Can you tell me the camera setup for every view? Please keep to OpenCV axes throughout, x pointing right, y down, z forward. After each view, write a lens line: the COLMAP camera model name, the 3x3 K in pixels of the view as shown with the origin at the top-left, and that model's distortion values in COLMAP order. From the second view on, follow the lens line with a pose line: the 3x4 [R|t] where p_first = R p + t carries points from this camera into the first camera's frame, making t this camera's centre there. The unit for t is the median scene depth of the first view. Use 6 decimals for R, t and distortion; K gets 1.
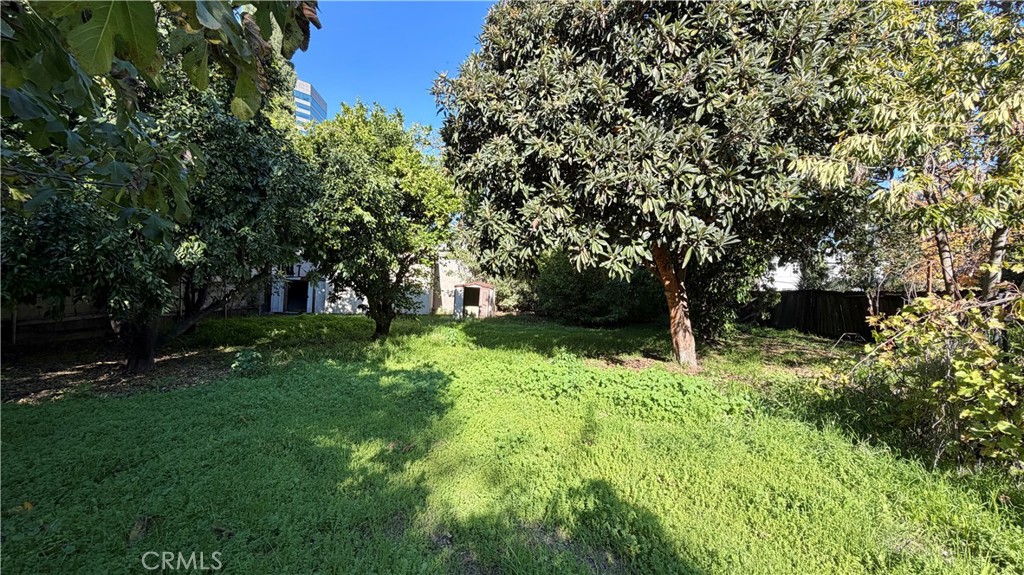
lens RADIAL K [[408.5, 0, 512.0], [0, 408.5, 287.3], [0, 0, 1]] dist [-0.000327, -0.000164]
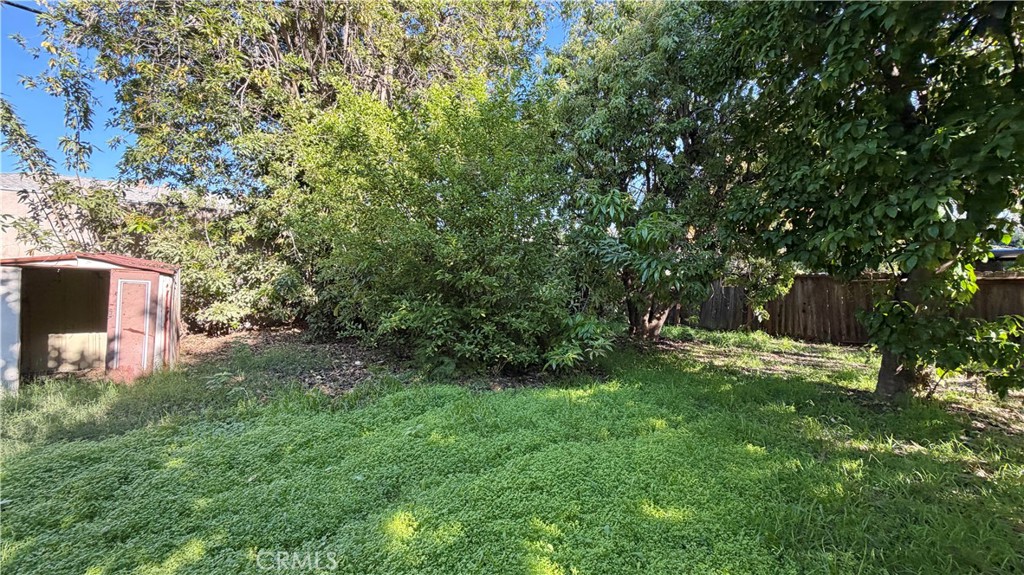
lens RADIAL K [[408.5, 0, 512.2], [0, 408.5, 289.2], [0, 0, 1]] dist [-0.000327, -0.000164]
pose [[0.798394, -0.028669, 0.601453, -0.023902], [0.007802, 0.999275, 0.037275, 0.005029], [-0.602085, -0.025067, 0.798038, 0.541612]]
